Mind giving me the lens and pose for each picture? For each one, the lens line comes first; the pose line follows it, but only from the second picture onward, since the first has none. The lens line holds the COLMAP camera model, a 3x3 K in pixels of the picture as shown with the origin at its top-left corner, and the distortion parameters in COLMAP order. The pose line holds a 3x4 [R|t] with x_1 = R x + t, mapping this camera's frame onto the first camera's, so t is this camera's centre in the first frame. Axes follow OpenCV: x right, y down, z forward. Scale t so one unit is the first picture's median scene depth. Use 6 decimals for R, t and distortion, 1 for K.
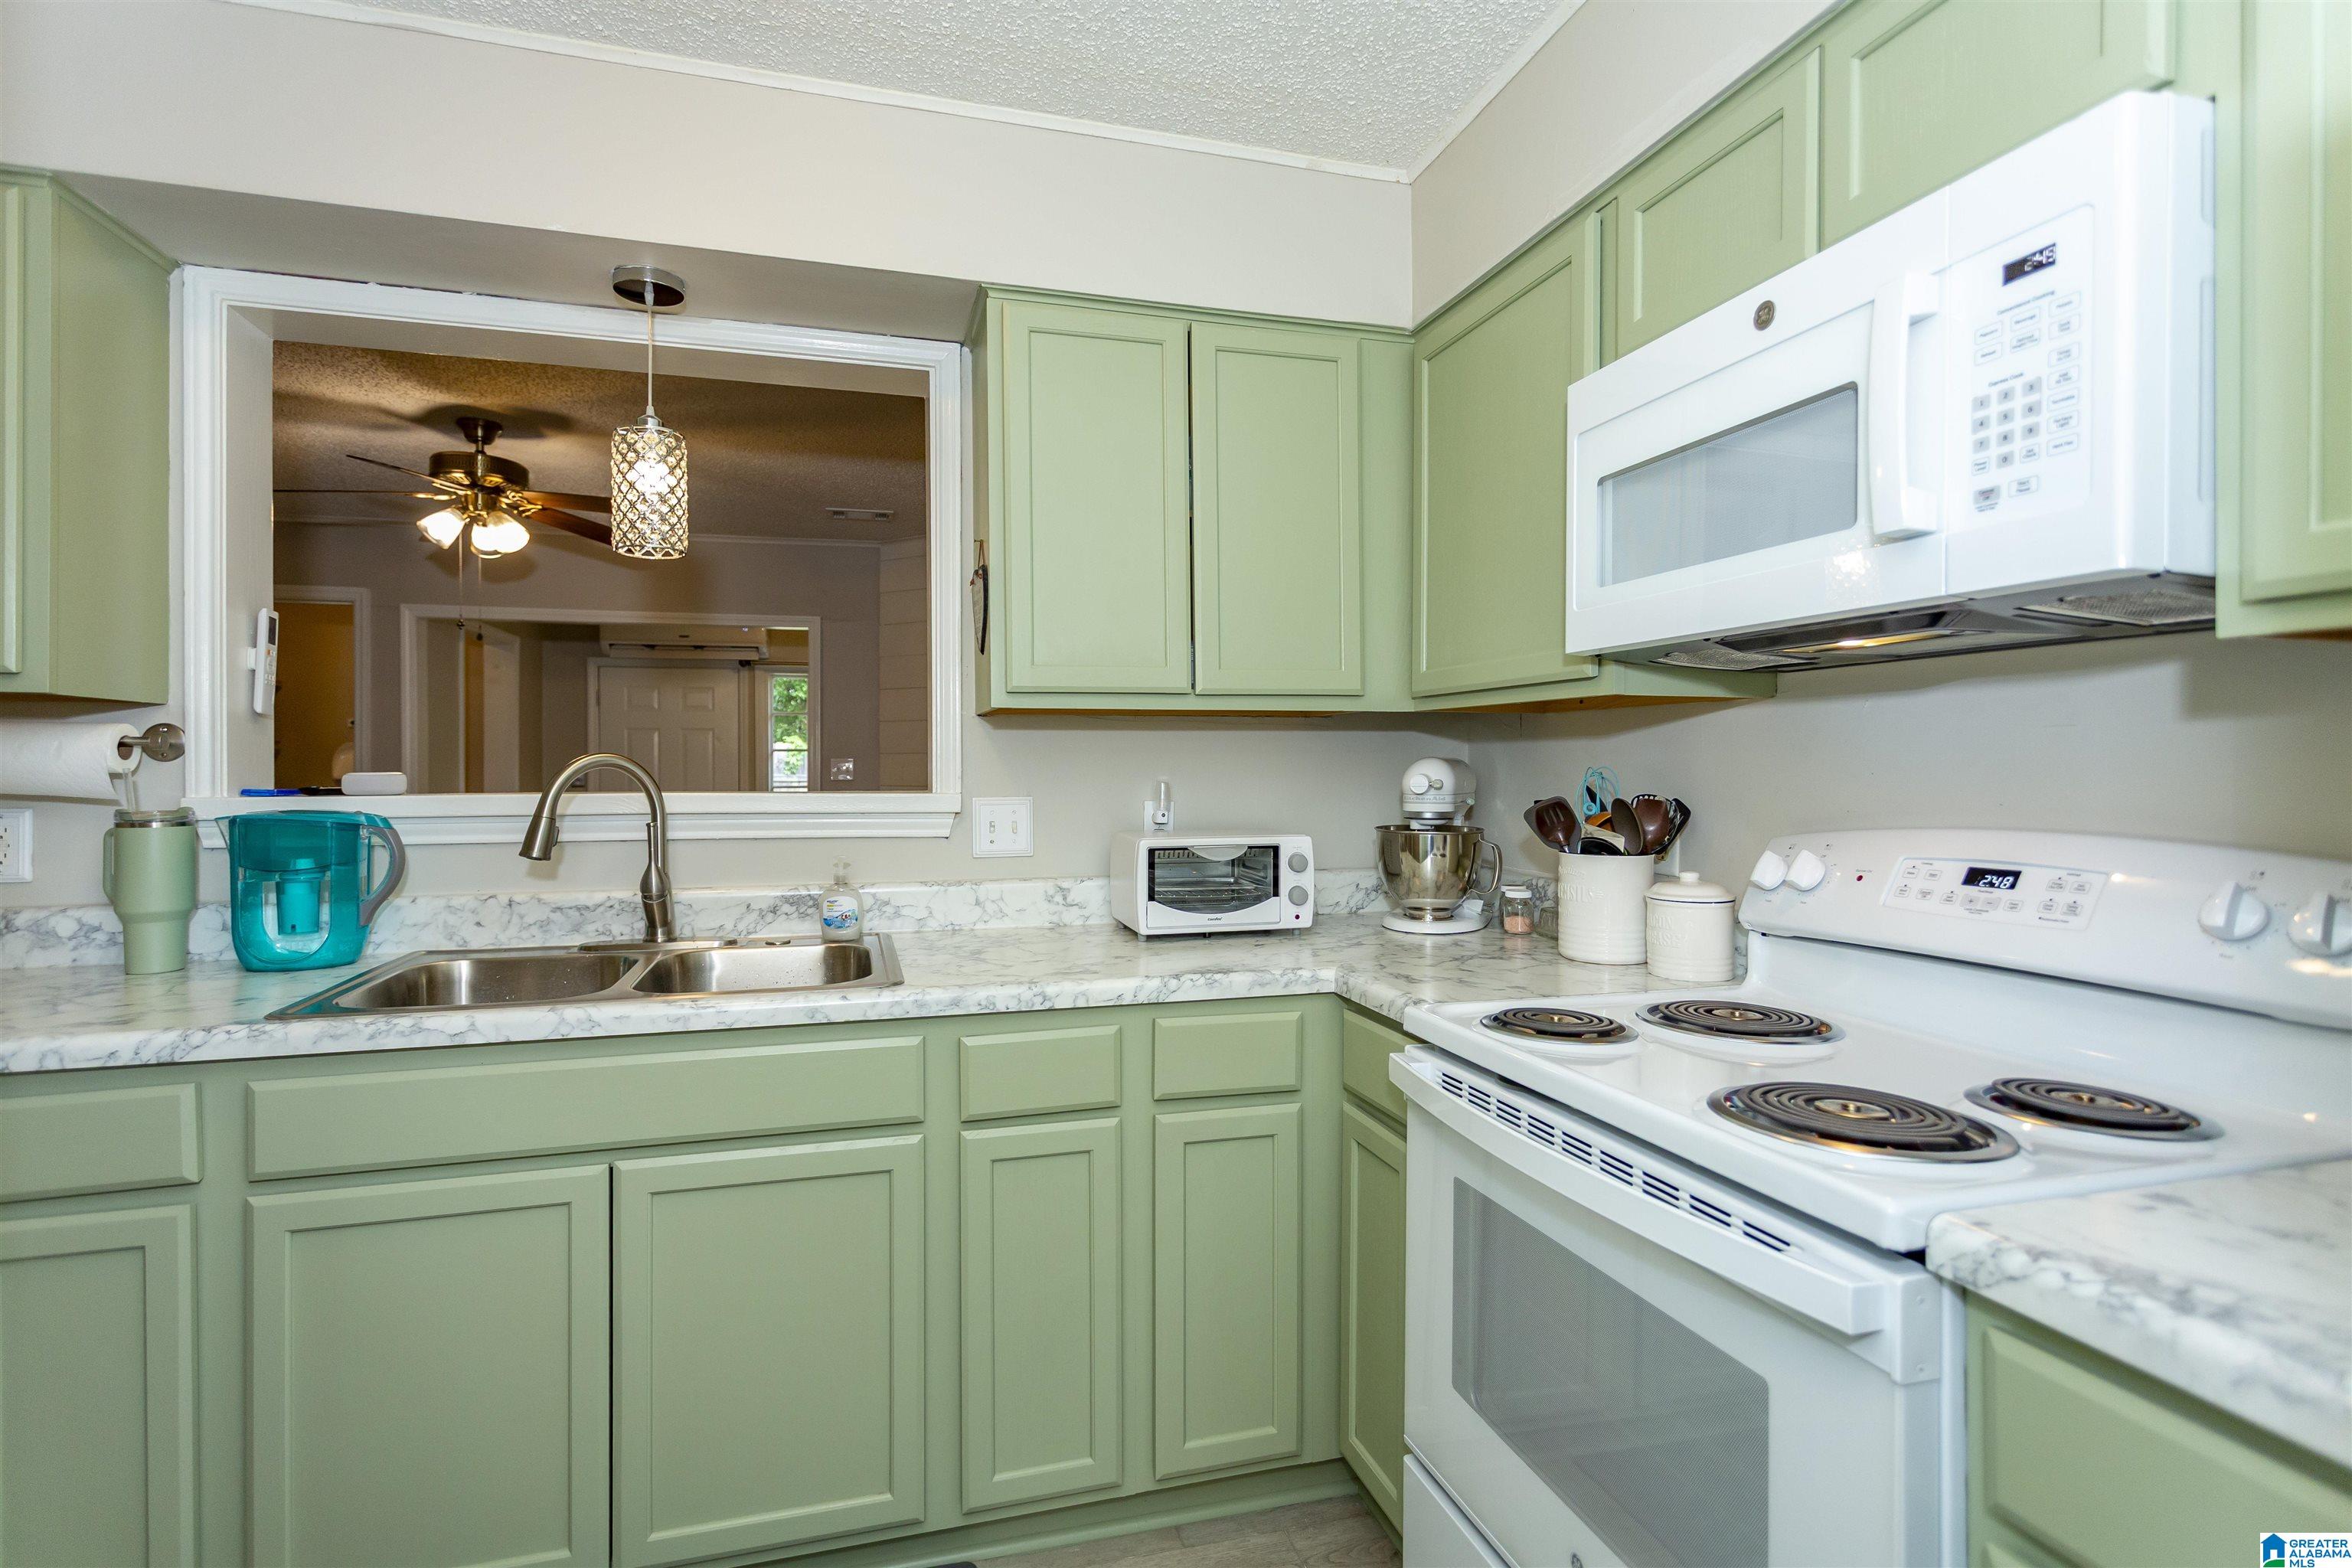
lens RADIAL K [[1122.7, 0, 1169.4], [0, 1122.7, 774.4], [0, 0, 1]] dist [-0.000586, 0.000575]
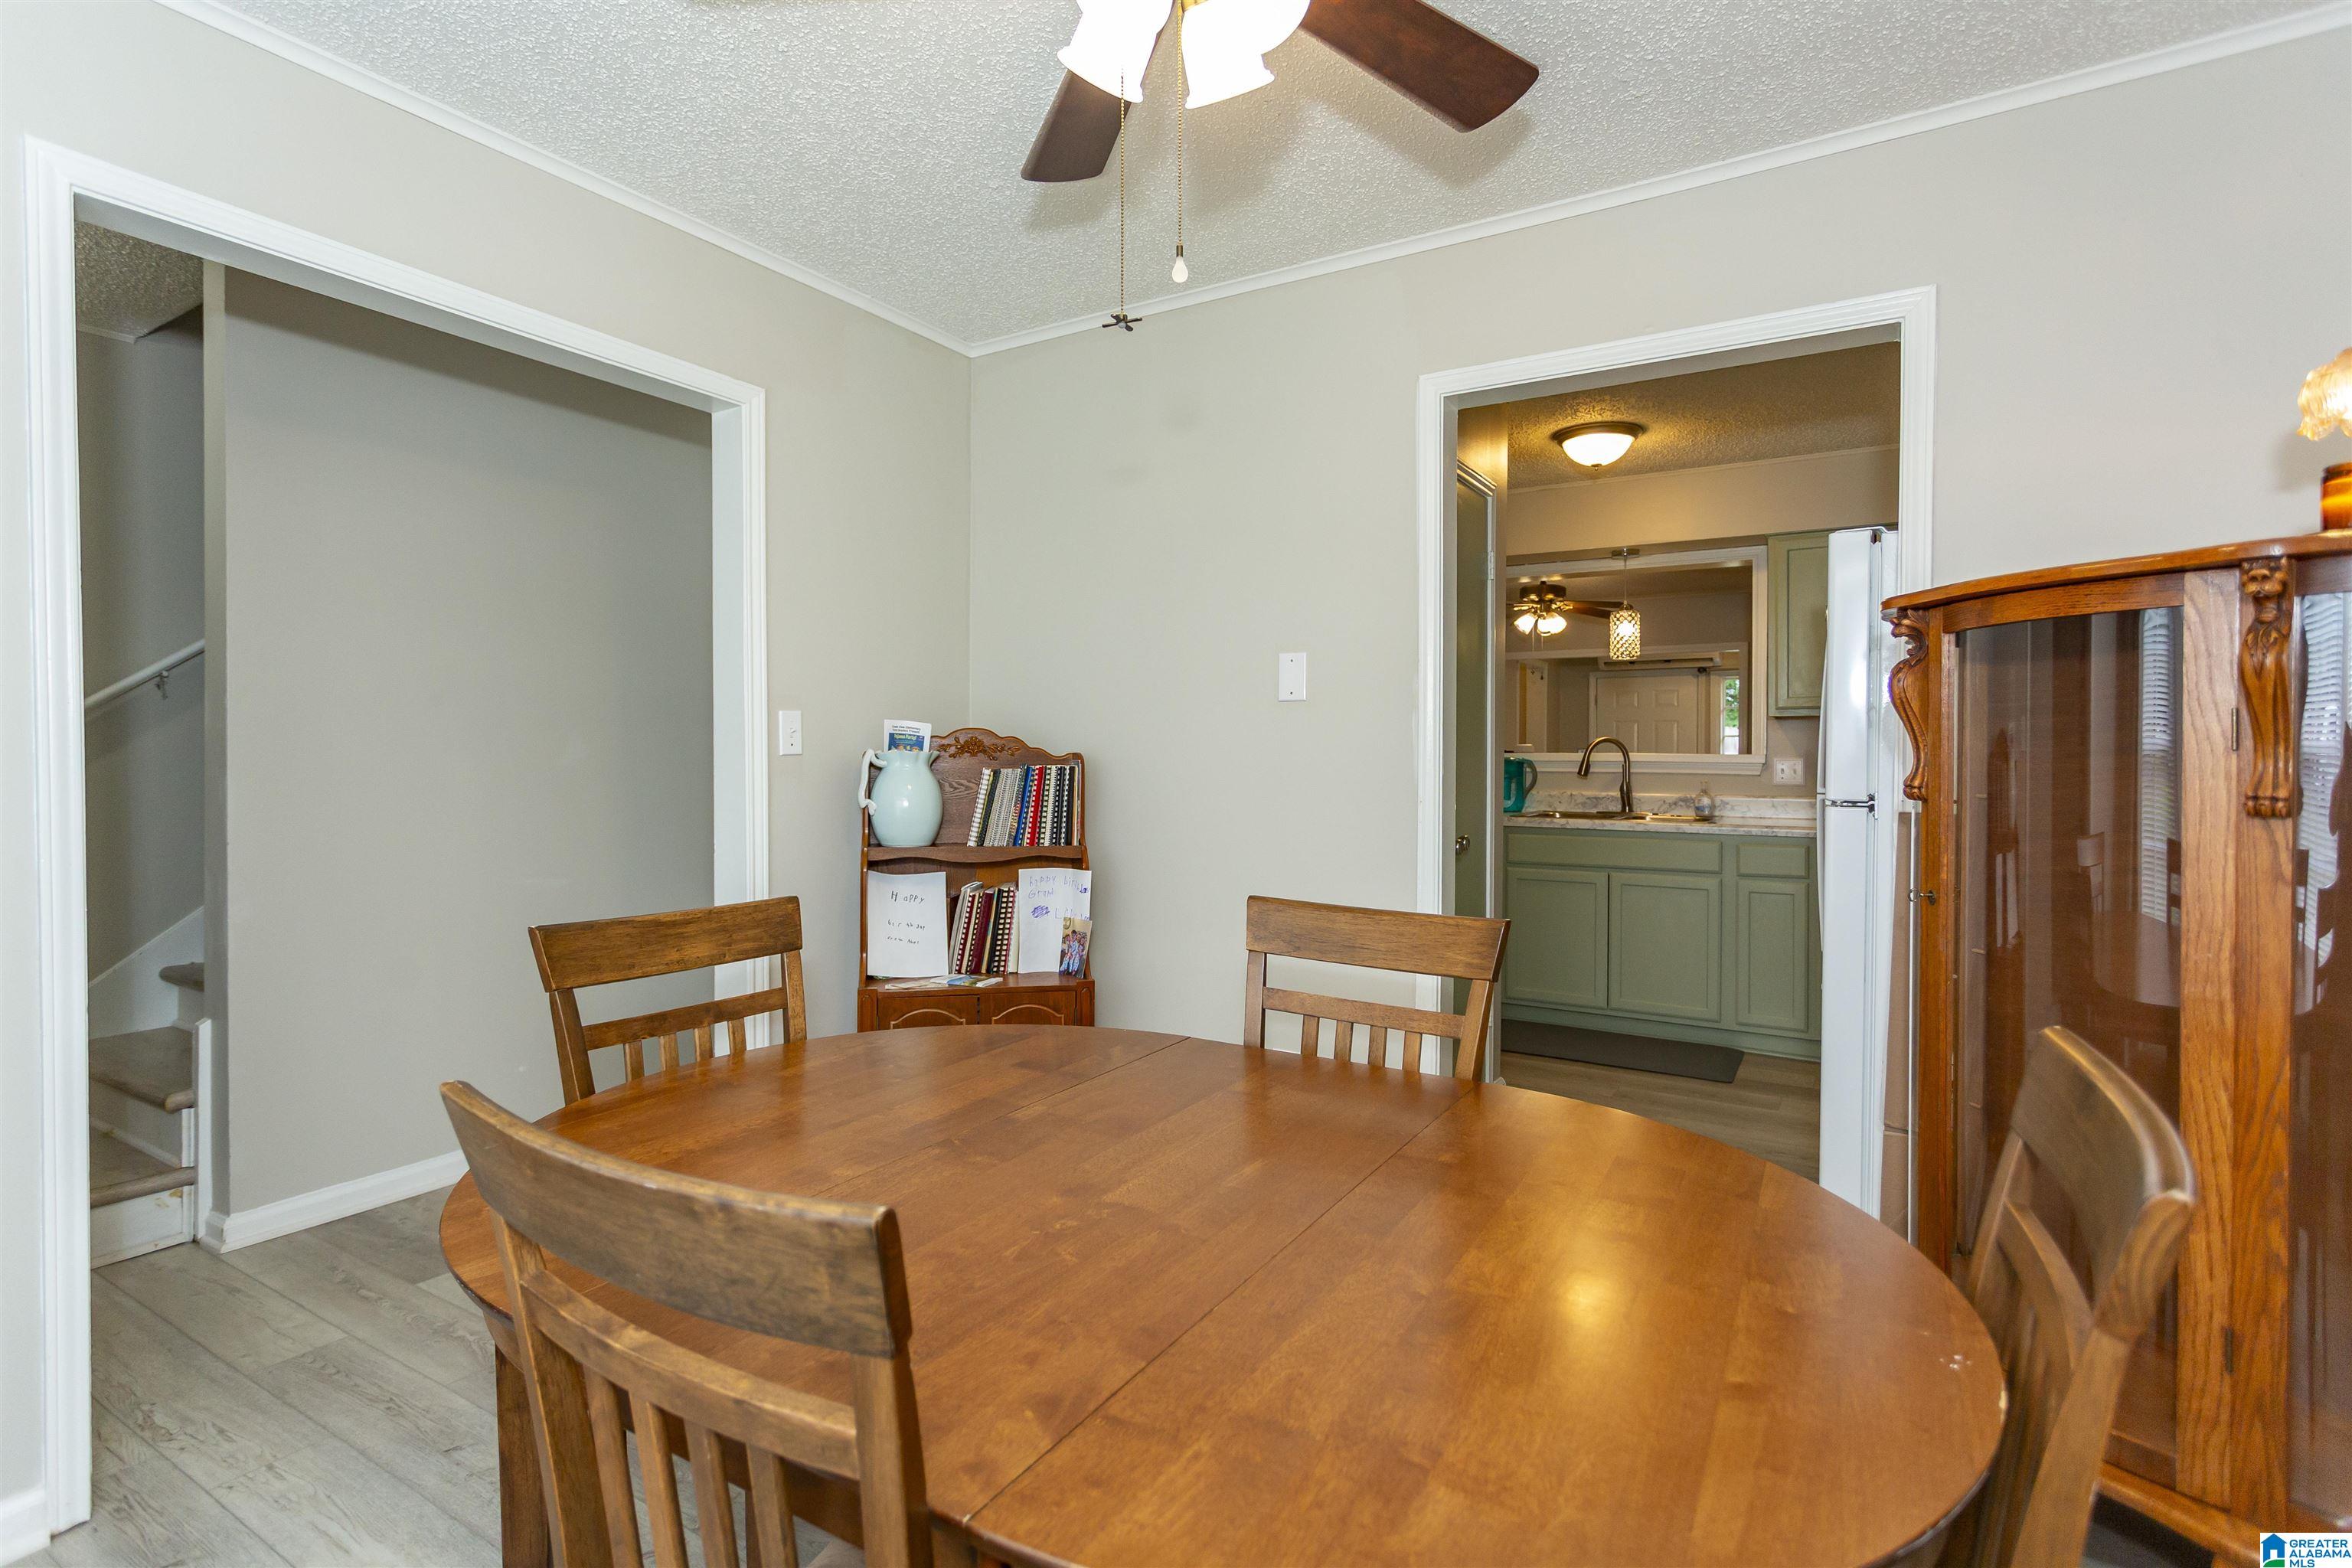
lens RADIAL K [[1122.7, 0, 1172.8], [0, 1122.7, 770.2], [0, 0, 1]] dist [-0.000586, 0.000575]
pose [[0.678592, 0.009803, -0.734450, 0.667381], [-0.003979, 0.999945, 0.009671, 0.034444], [0.734505, -0.003640, 0.678594, -1.385998]]
